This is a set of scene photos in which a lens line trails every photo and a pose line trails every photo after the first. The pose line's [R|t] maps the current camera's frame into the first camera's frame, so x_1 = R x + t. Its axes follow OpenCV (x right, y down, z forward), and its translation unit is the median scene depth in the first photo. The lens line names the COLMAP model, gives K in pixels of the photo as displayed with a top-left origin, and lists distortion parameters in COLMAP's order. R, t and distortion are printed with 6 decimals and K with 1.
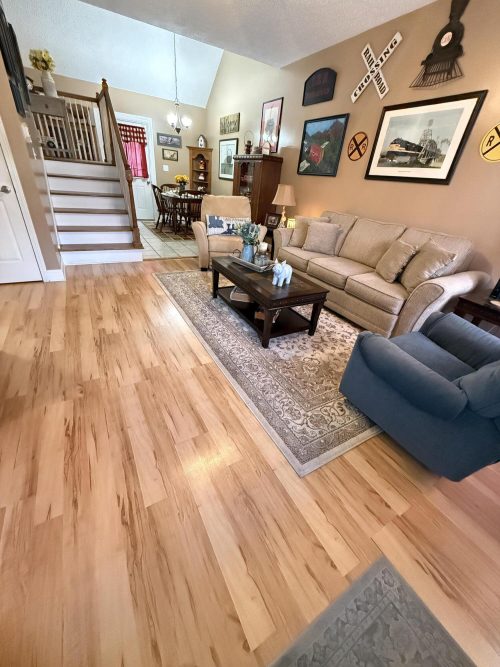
lens RADIAL K [[264.8, 0, 249.2], [0, 264.8, 331.6], [0, 0, 1]] dist [0.001554, -0.000646]
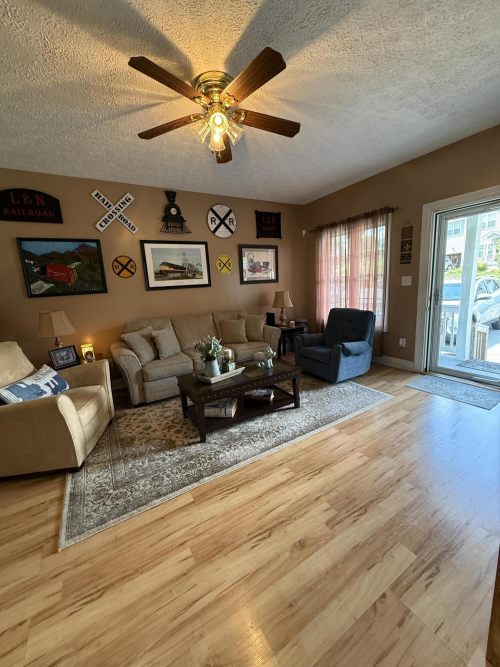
lens RADIAL K [[264.8, 0, 250.3], [0, 264.8, 331.4], [0, 0, 1]] dist [0.001554, -0.000646]
pose [[-0.026276, -0.265535, 0.963743, -0.811089], [0.552129, 0.799830, 0.235426, -0.501933], [-0.833344, 0.538297, 0.125593, 0.631581]]
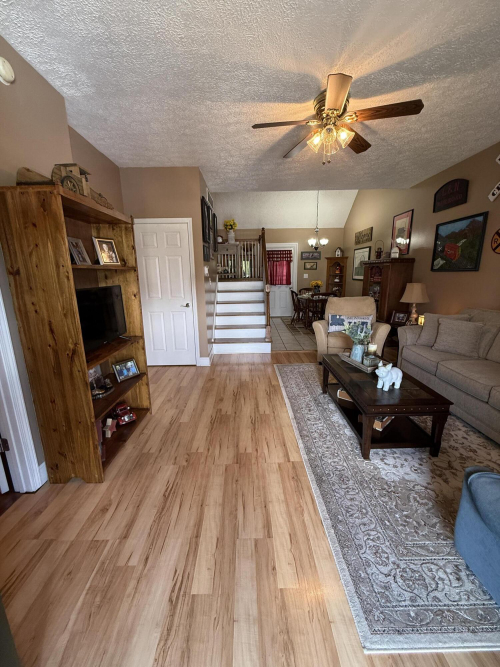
lens RADIAL K [[264.8, 0, 249.6], [0, 264.8, 331.7], [0, 0, 1]] dist [0.001554, -0.000646]
pose [[0.869162, 0.005150, -0.494501, 0.121259], [-0.163217, 0.946901, -0.277017, -0.024503], [0.466817, 0.321484, 0.823851, -0.033391]]
